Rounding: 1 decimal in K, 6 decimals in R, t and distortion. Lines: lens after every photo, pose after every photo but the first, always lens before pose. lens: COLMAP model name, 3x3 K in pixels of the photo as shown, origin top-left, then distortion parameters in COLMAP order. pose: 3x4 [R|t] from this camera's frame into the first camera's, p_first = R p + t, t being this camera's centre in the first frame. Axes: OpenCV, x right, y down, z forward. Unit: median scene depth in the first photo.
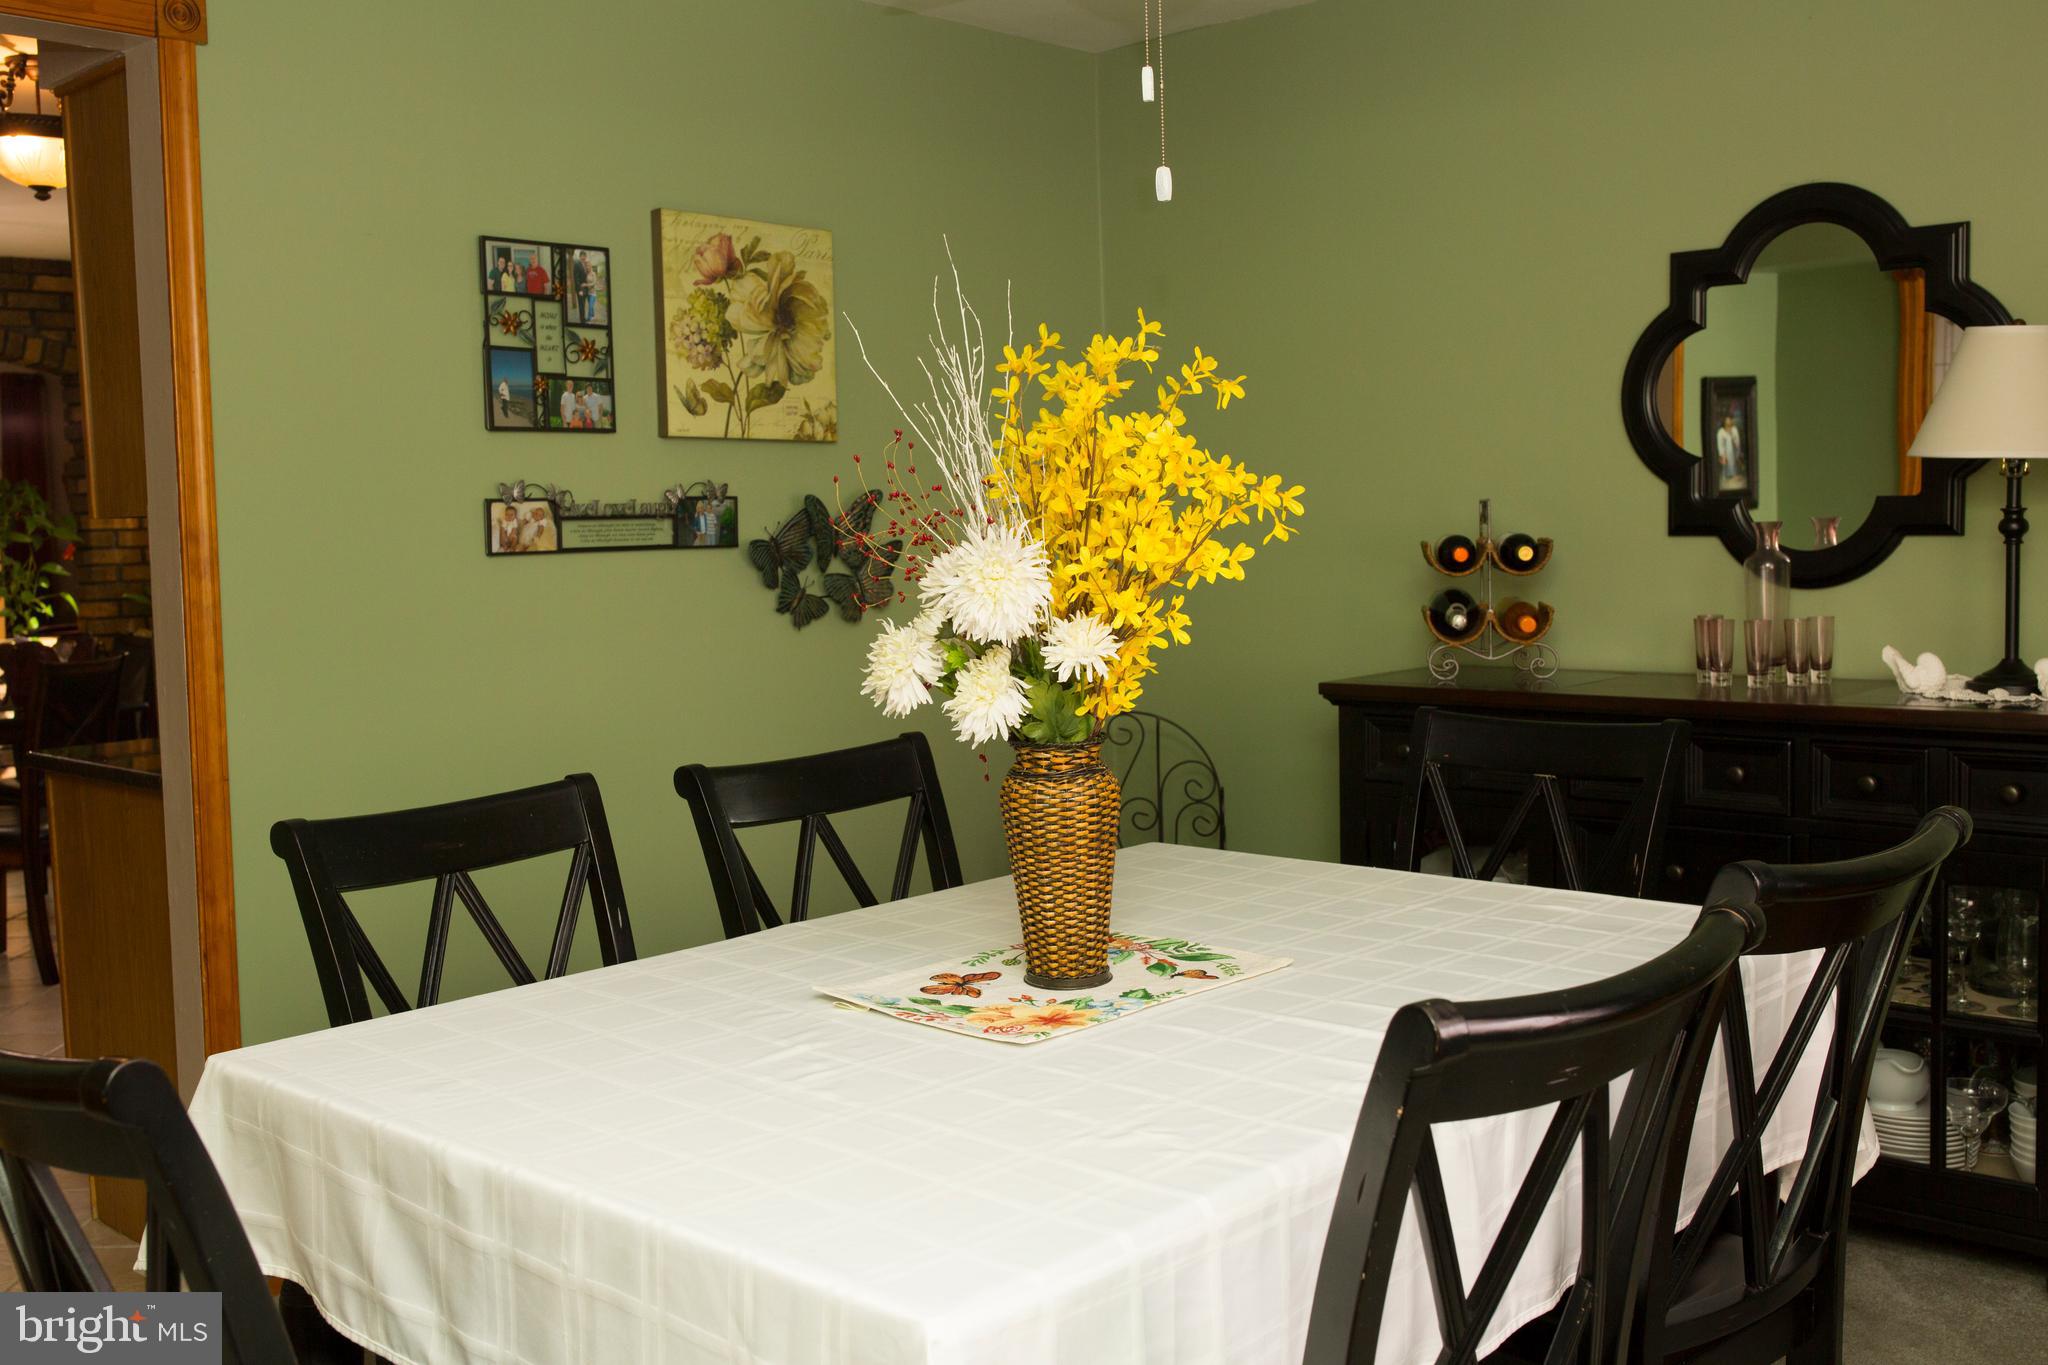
lens RADIAL K [[1941.0, 0, 1024.0], [0, 1941.0, 682.5], [0, 0, 1]] dist [-0.003465, -0.005820]
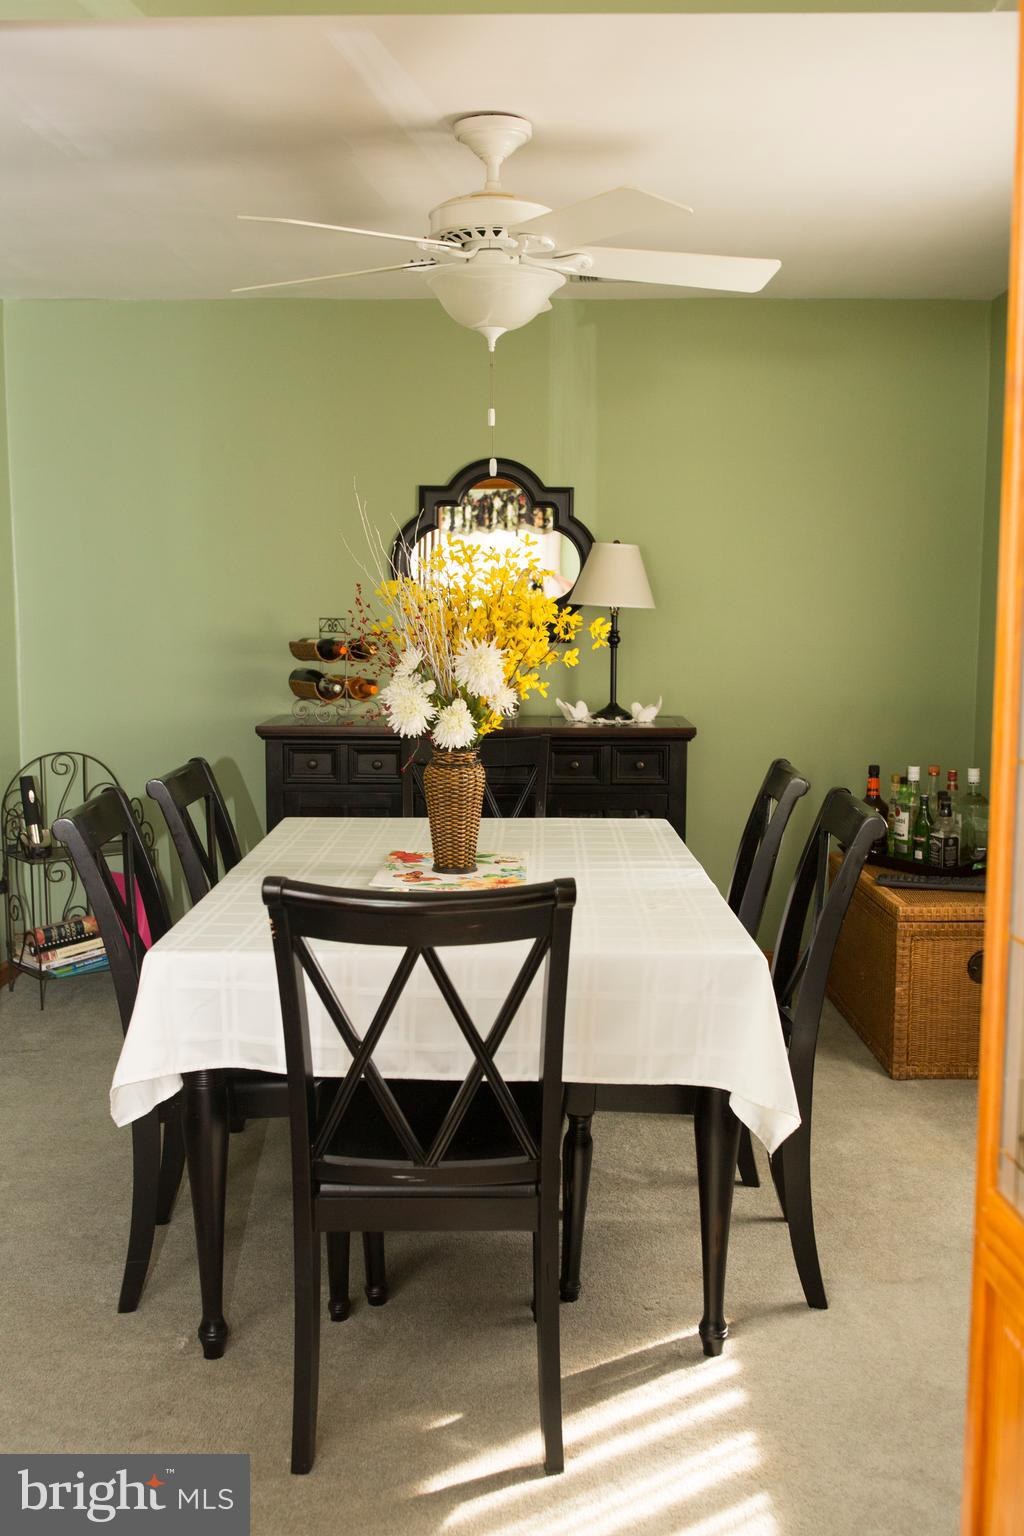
lens RADIAL K [[1455.7, 0, 512.0], [0, 1455.7, 768.0], [0, 0, 1]] dist [-0.003465, -0.005820]
pose [[0.740050, -0.046455, 0.670946, -0.590760], [0.033701, 0.998920, 0.031992, 0.003450], [-0.671708, -0.001064, 0.740816, -0.080380]]
